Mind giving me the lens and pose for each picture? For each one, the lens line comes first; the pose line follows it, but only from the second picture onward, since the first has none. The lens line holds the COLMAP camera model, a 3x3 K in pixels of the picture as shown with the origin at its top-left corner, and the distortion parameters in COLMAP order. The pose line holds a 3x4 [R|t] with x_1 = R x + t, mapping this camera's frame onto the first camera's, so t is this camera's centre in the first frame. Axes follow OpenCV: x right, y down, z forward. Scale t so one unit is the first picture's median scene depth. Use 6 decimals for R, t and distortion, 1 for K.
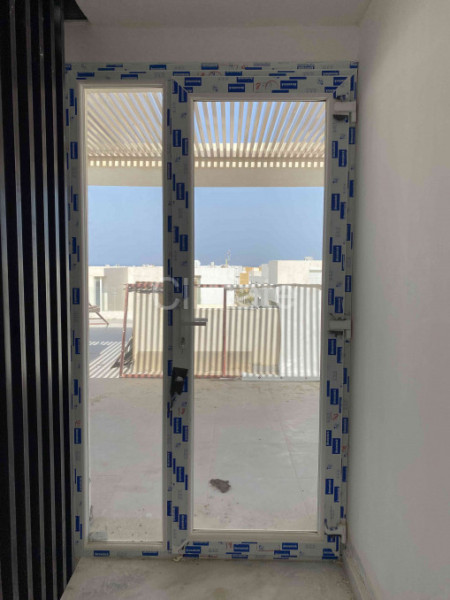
lens RADIAL K [[465.6, 0, 232.7], [0, 465.6, 289.0], [0, 0, 1]] dist [-0.003741, 0.008837]
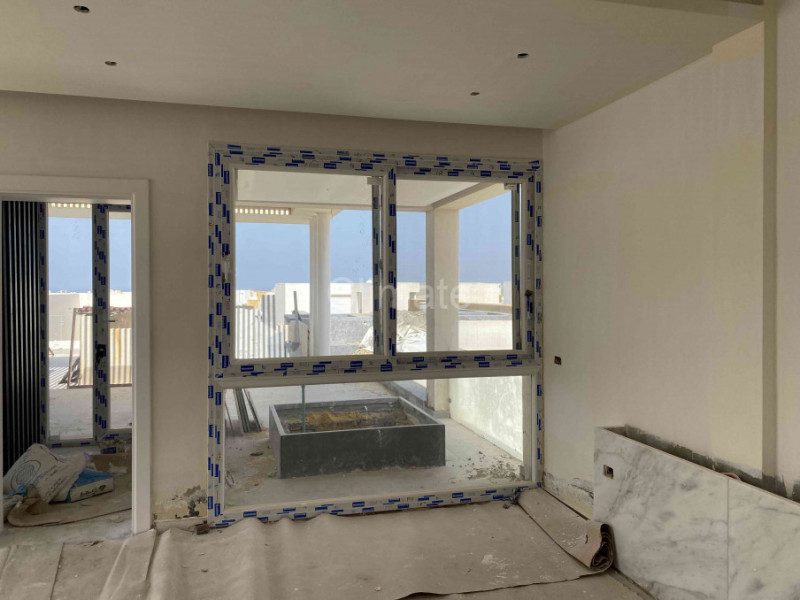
lens RADIAL K [[620.8, 0, 407.8], [0, 620.8, 298.2], [0, 0, 1]] dist [-0.003741, 0.008837]
pose [[0.964700, -0.008389, 0.263219, 0.439034], [0.018014, 0.999254, -0.034175, 0.086498], [-0.262736, 0.037710, 0.964131, -1.848117]]
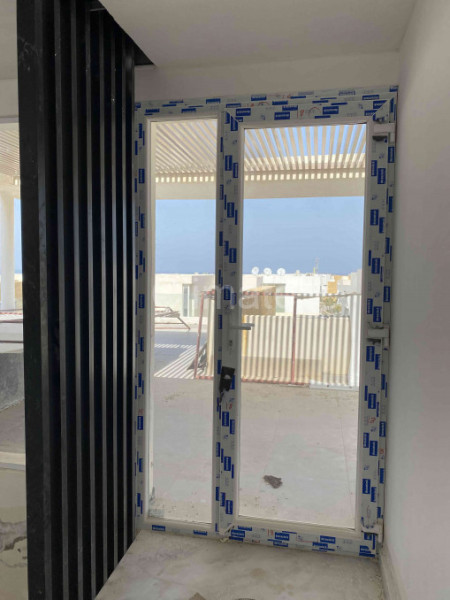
lens RADIAL K [[465.6, 0, 237.9], [0, 465.6, 290.0], [0, 0, 1]] dist [-0.003741, 0.008837]
pose [[0.985107, 0.014610, -0.171319, 0.096565], [-0.017310, 0.999748, -0.014277, -0.000250], [0.171068, 0.017030, 0.985112, -0.096822]]
